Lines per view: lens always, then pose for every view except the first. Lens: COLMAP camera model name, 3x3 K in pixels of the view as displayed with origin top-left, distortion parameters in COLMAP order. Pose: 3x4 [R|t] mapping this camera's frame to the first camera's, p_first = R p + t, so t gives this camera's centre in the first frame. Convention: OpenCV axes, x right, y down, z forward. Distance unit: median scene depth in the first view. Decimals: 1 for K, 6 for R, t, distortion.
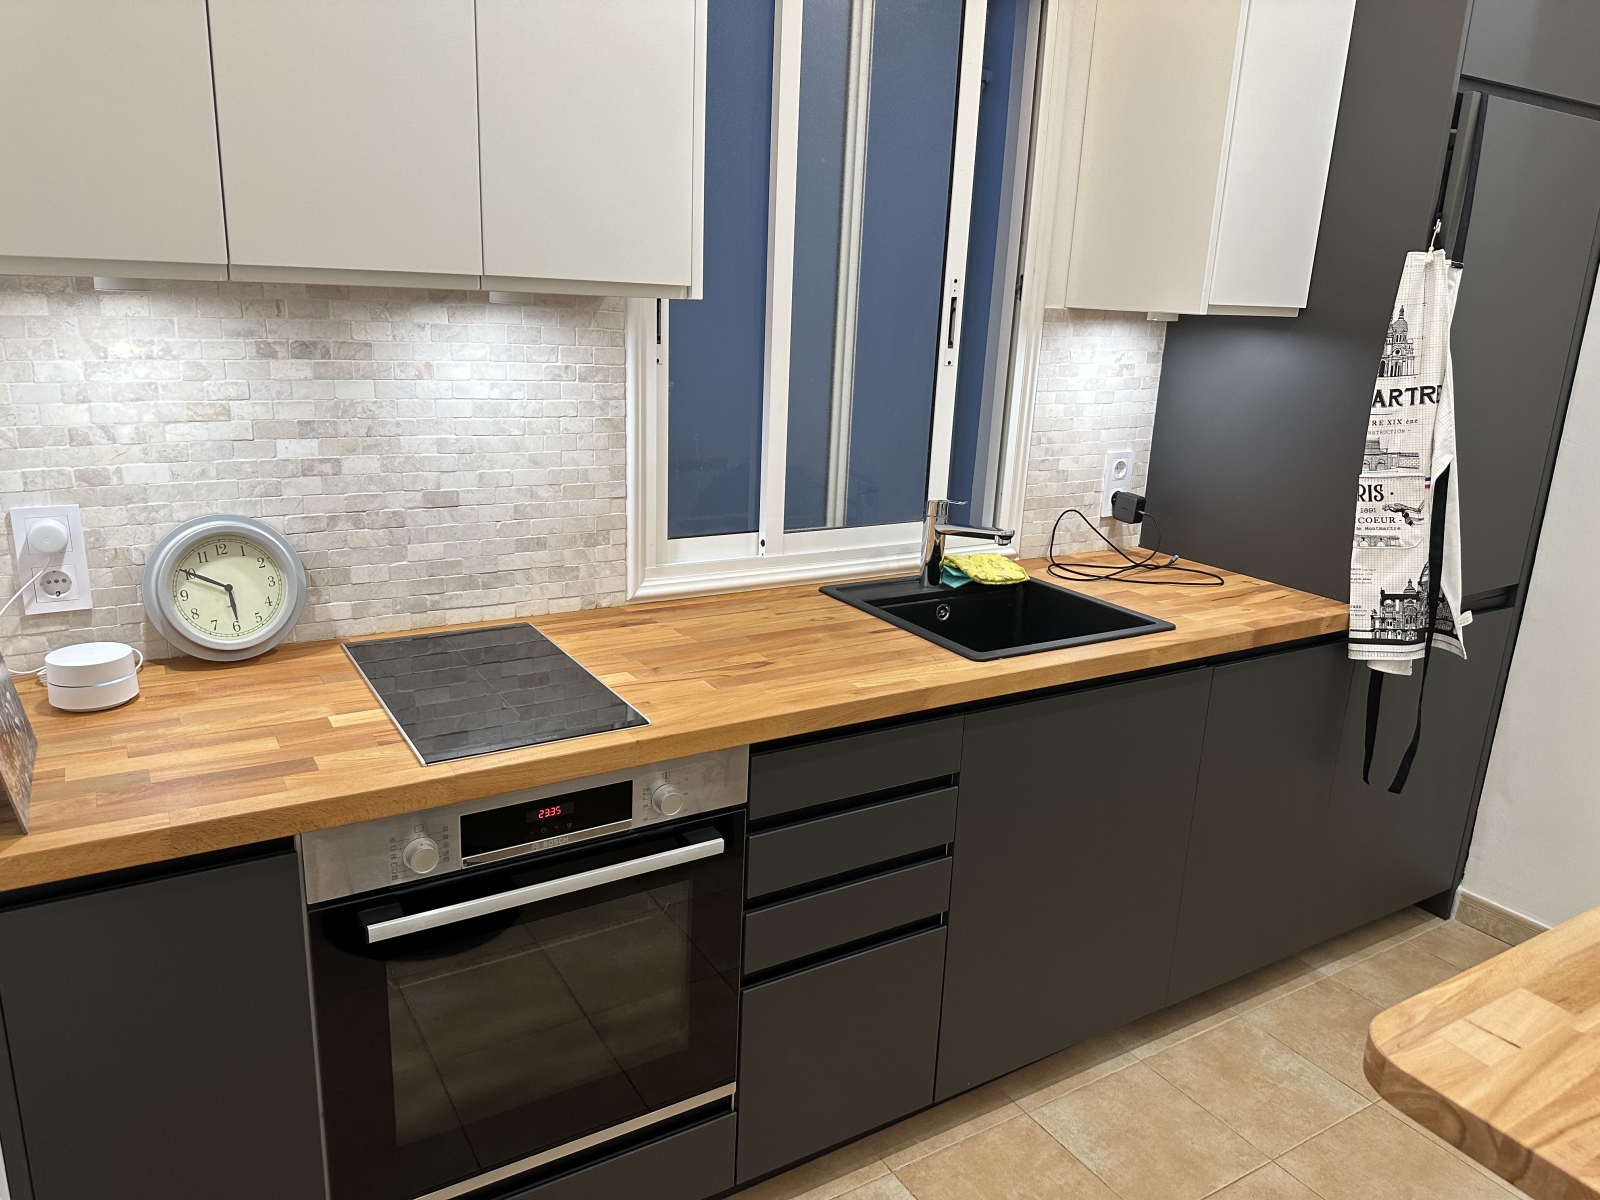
lens RADIAL K [[1123.5, 0, 800.0], [0, 1123.5, 600.0], [0, 0, 1]] dist [0.167905, -0.252106]
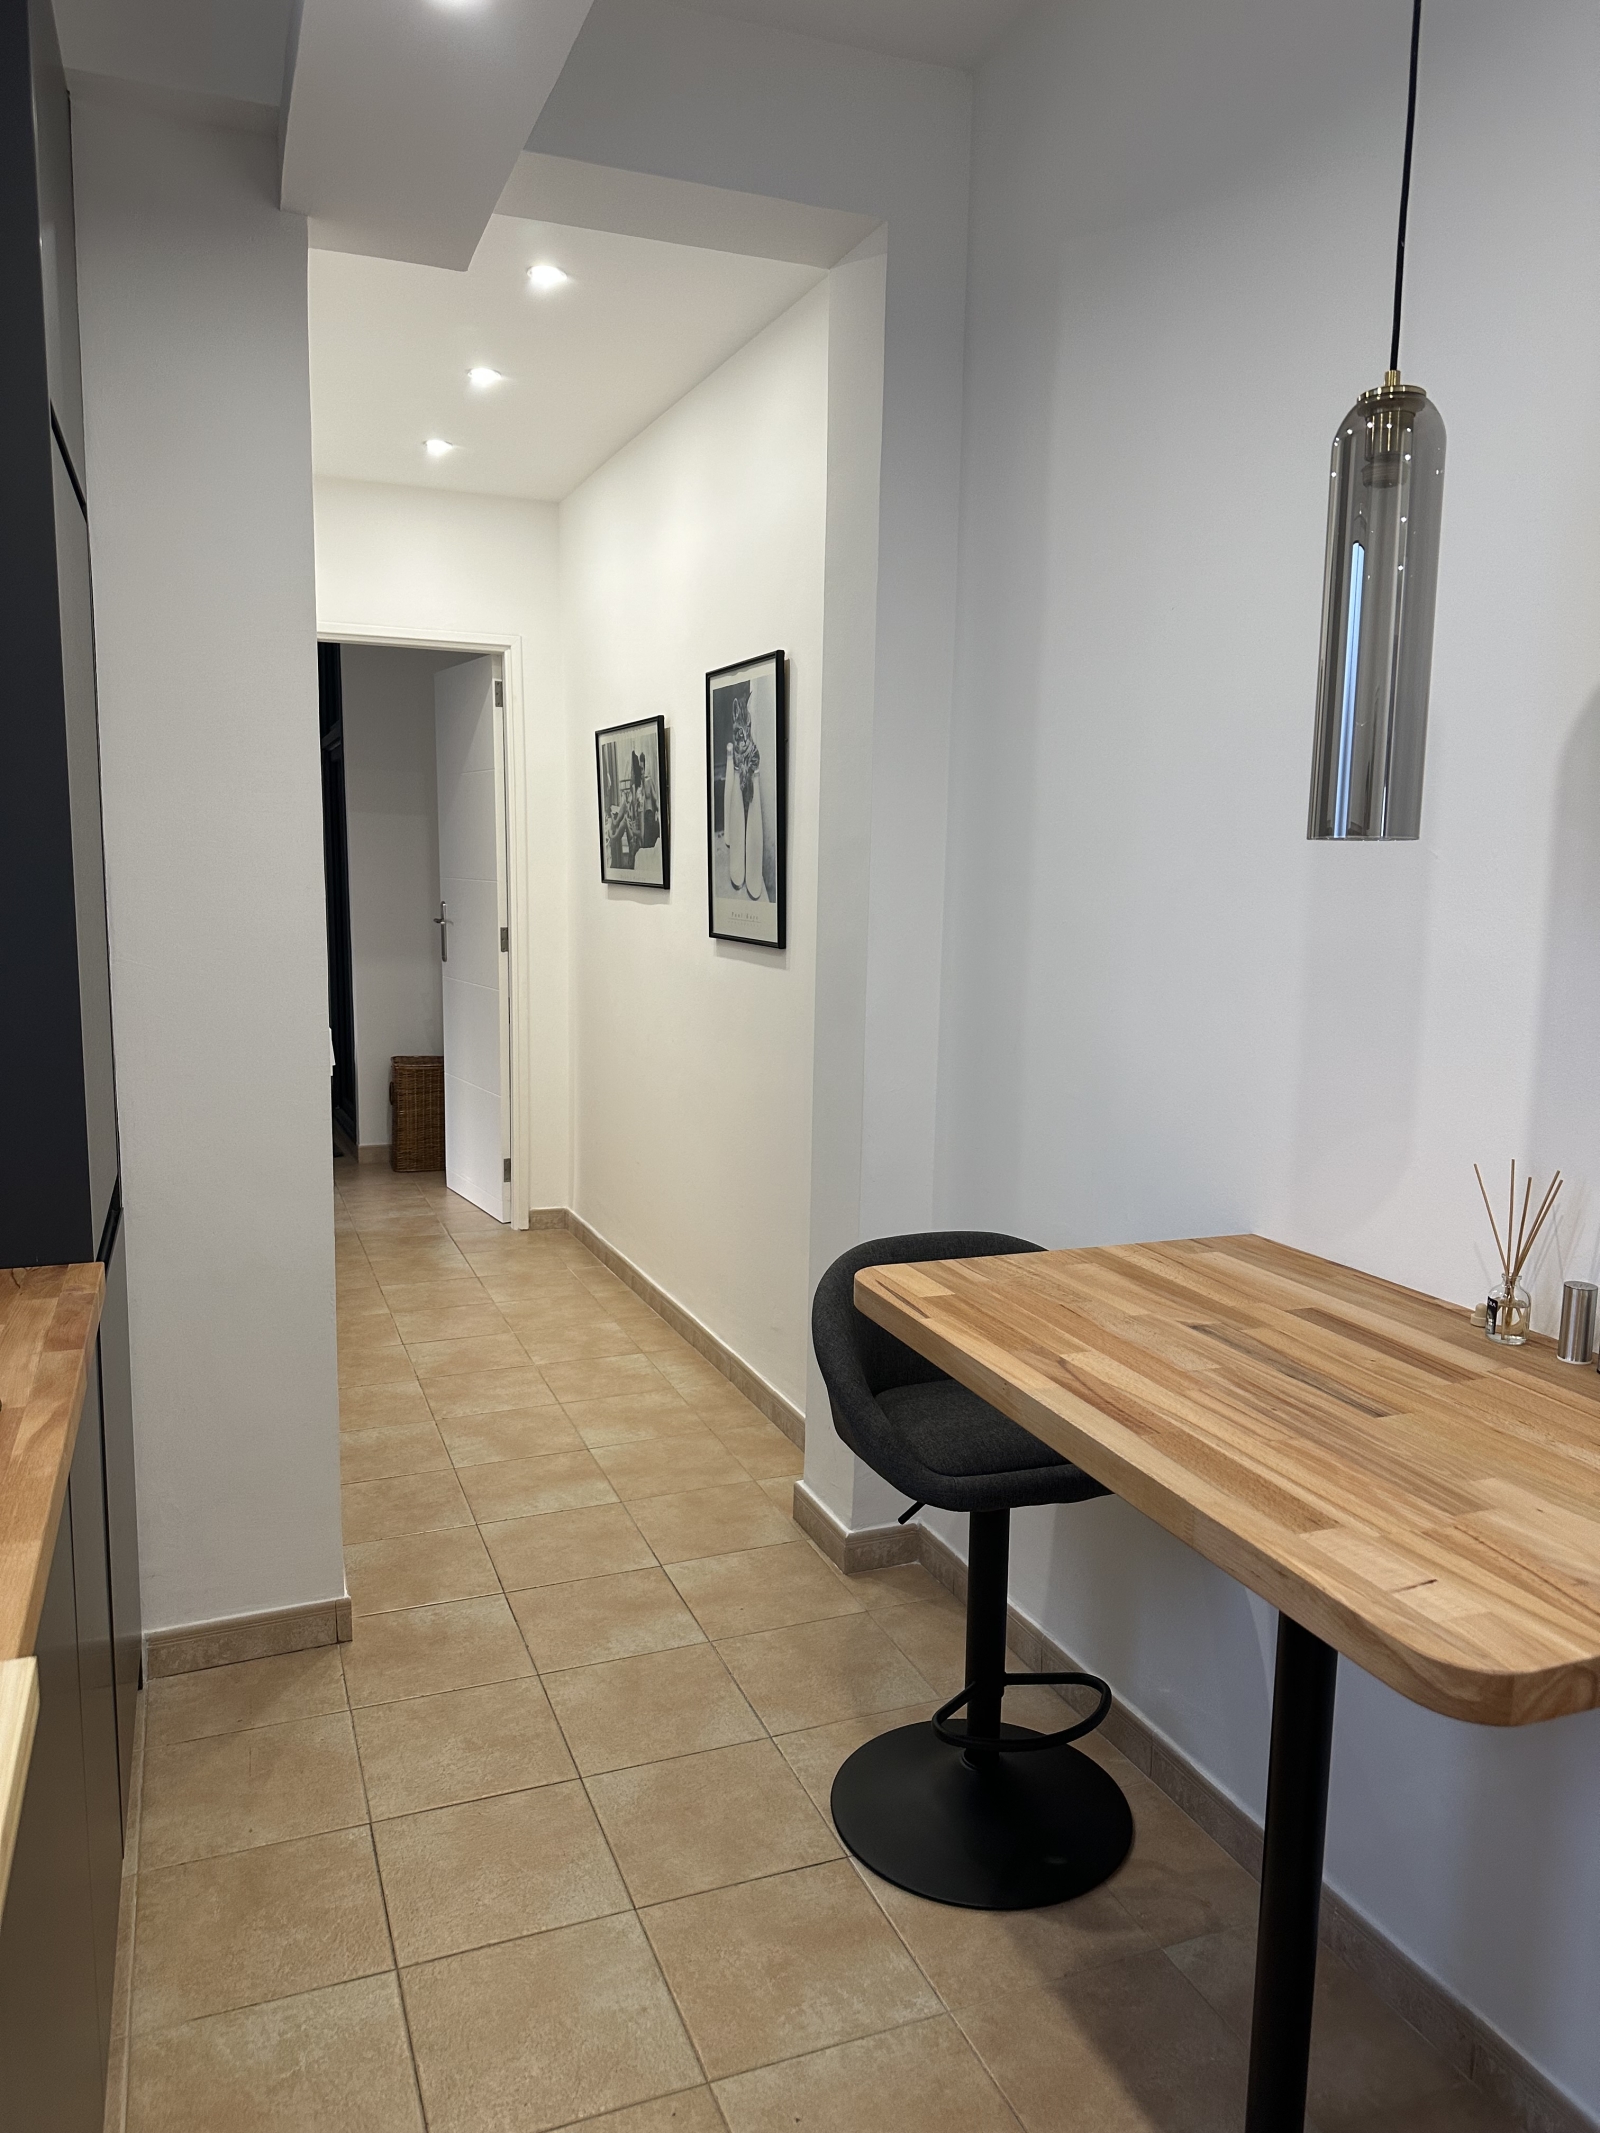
lens RADIAL K [[1501.3, 0, 800.0], [0, 1501.3, 1066.5], [0, 0, 1]] dist [-0.000229, -0.000287]
pose [[0.169985, -0.175584, 0.969678, -0.238531], [0.261176, 0.956837, 0.127475, -0.121094], [-0.950206, 0.231588, 0.208506, 0.599017]]
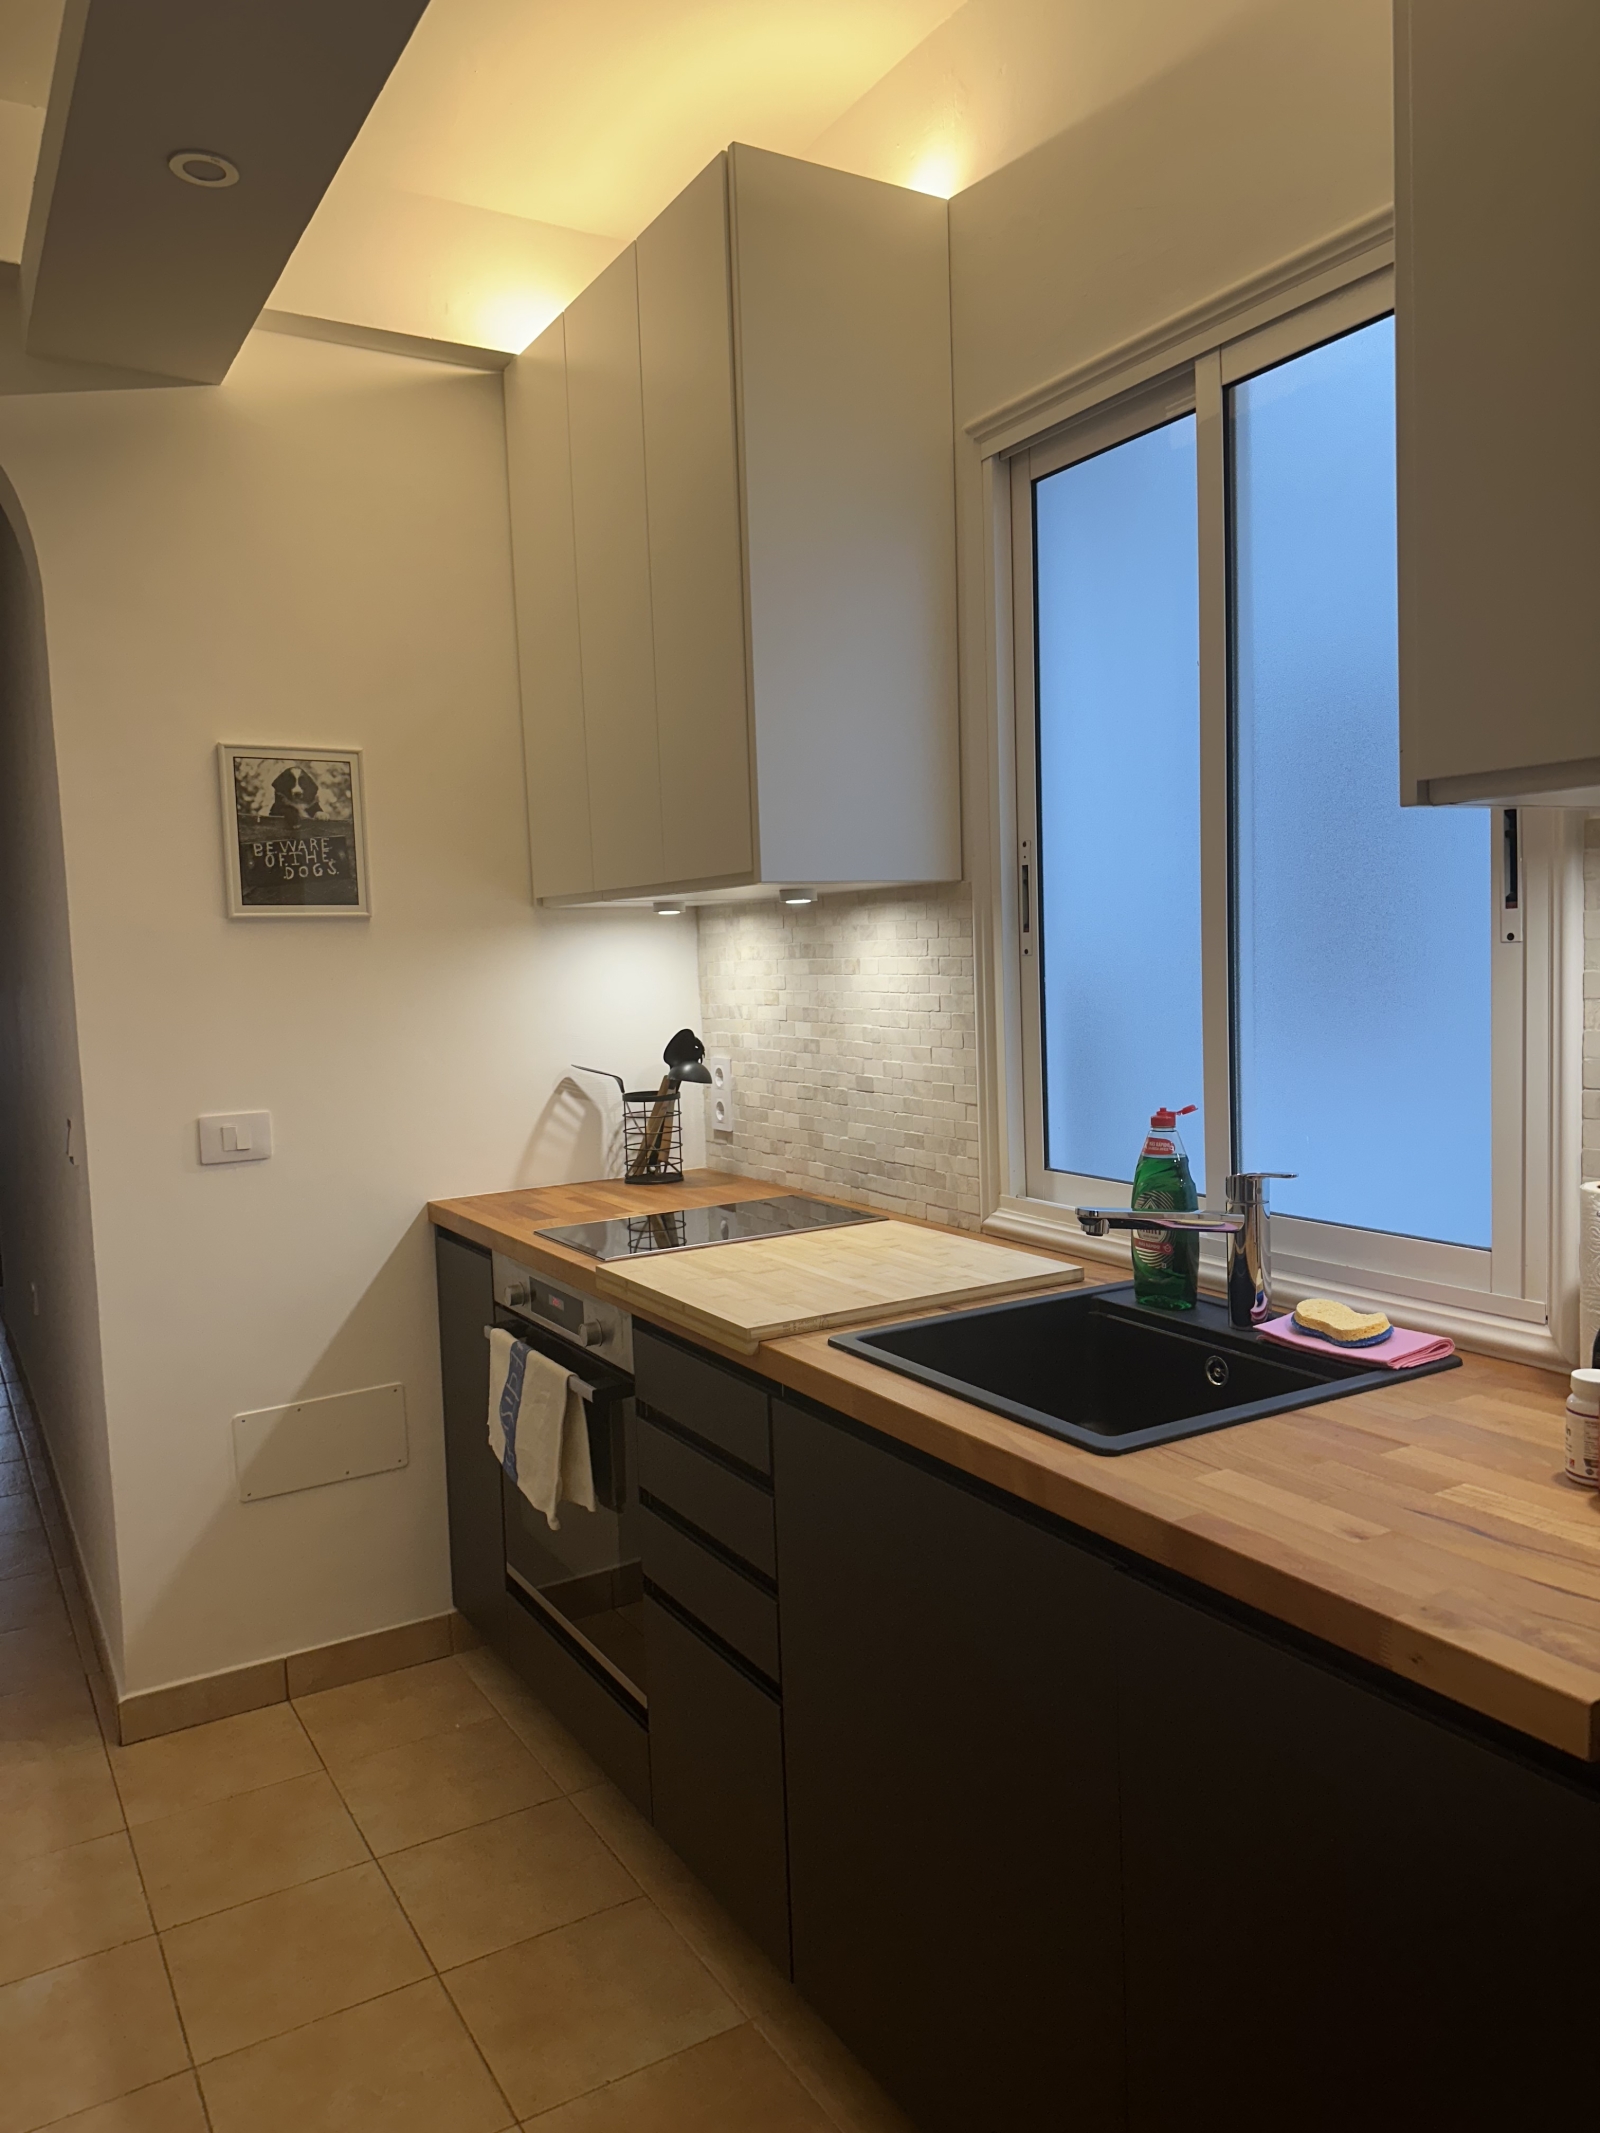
lens RADIAL K [[1497.8, 0, 800.0], [0, 1497.8, 1066.5], [0, 0, 1]] dist [0.167905, -0.252106]
pose [[-0.012324, 0.038306, -0.999190, 1.131992], [-0.235110, 0.971140, 0.040130, -0.151853], [0.971891, 0.235414, -0.002962, 0.977762]]
